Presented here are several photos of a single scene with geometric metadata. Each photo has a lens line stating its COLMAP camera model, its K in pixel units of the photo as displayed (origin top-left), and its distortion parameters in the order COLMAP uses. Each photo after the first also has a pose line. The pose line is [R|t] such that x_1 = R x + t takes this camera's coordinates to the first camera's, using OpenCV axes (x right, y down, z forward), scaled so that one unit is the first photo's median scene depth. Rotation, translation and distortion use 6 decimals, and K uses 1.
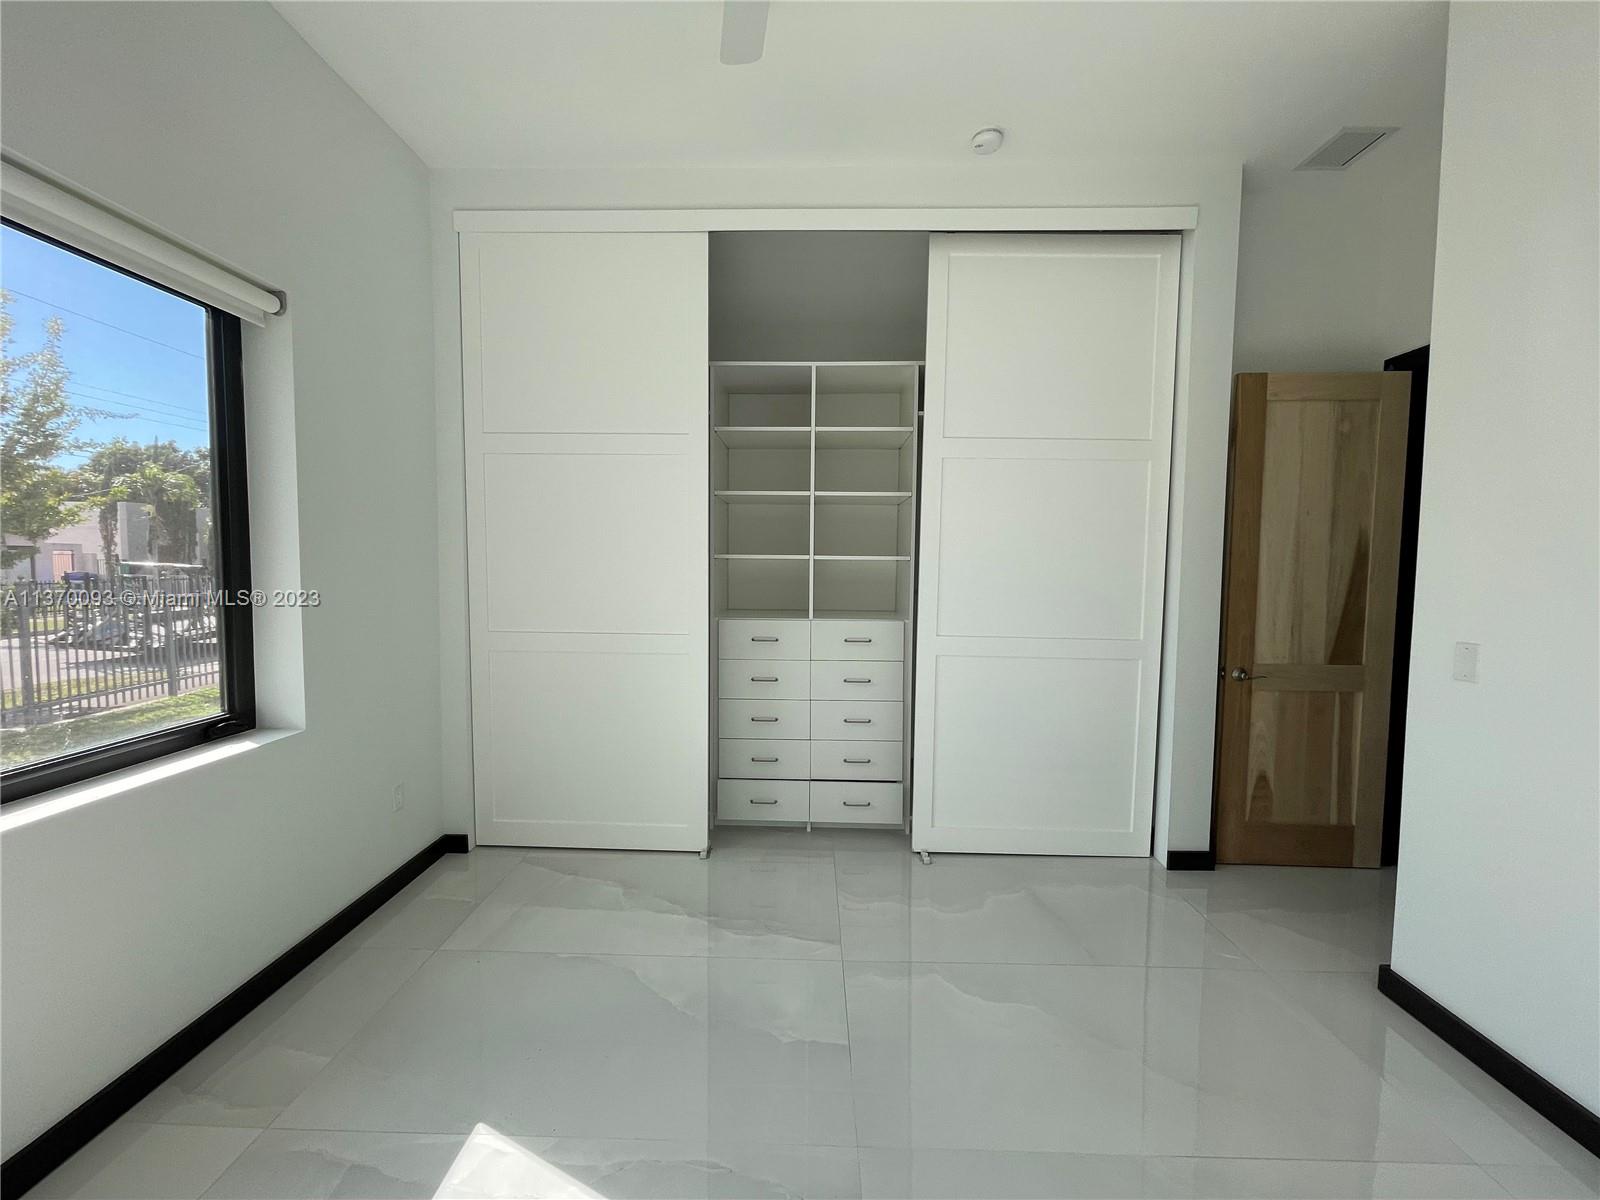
lens RADIAL K [[645.9, 0, 802.7], [0, 645.9, 609.4], [0, 0, 1]] dist [-0.000325, -0.001079]
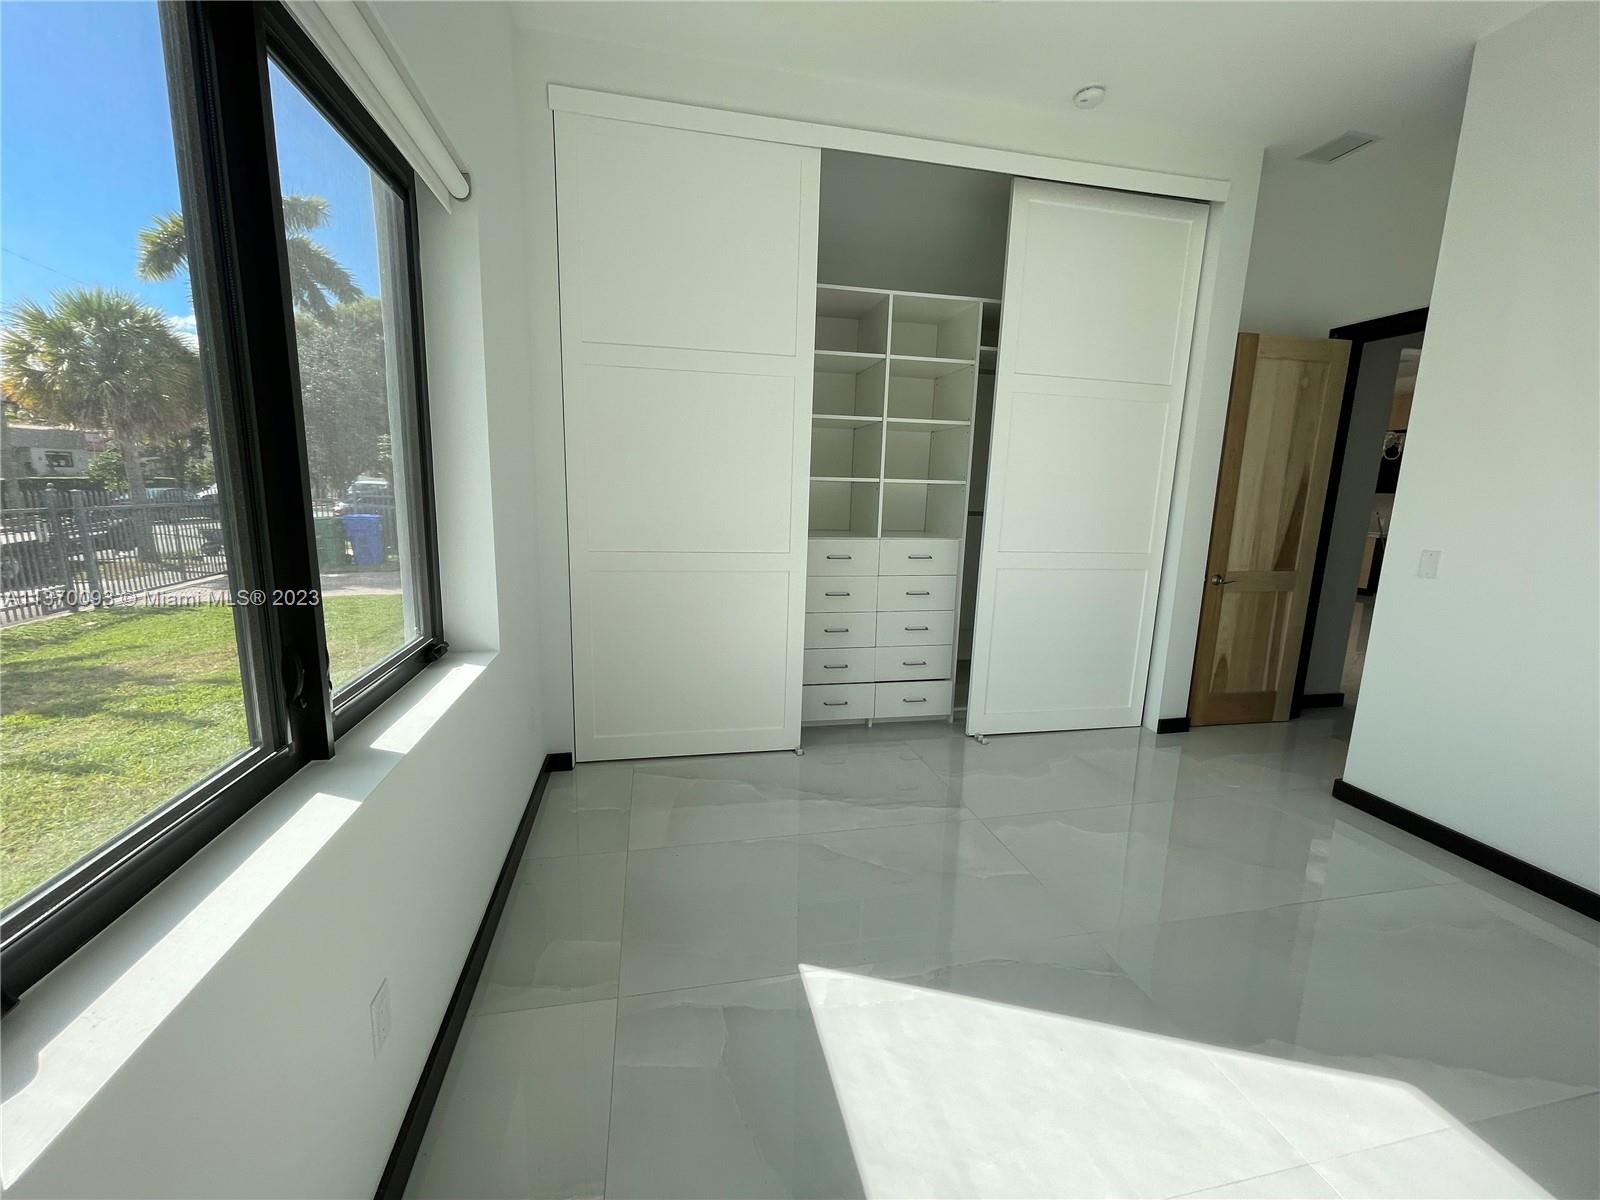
lens RADIAL K [[645.9, 0, 785.2], [0, 645.9, 609.9], [0, 0, 1]] dist [-0.000325, -0.001079]
pose [[0.972766, -0.029472, 0.229908, -0.438906], [0.001315, 0.992569, 0.121675, 0.003475], [-0.231786, -0.118059, 0.965576, -0.034635]]
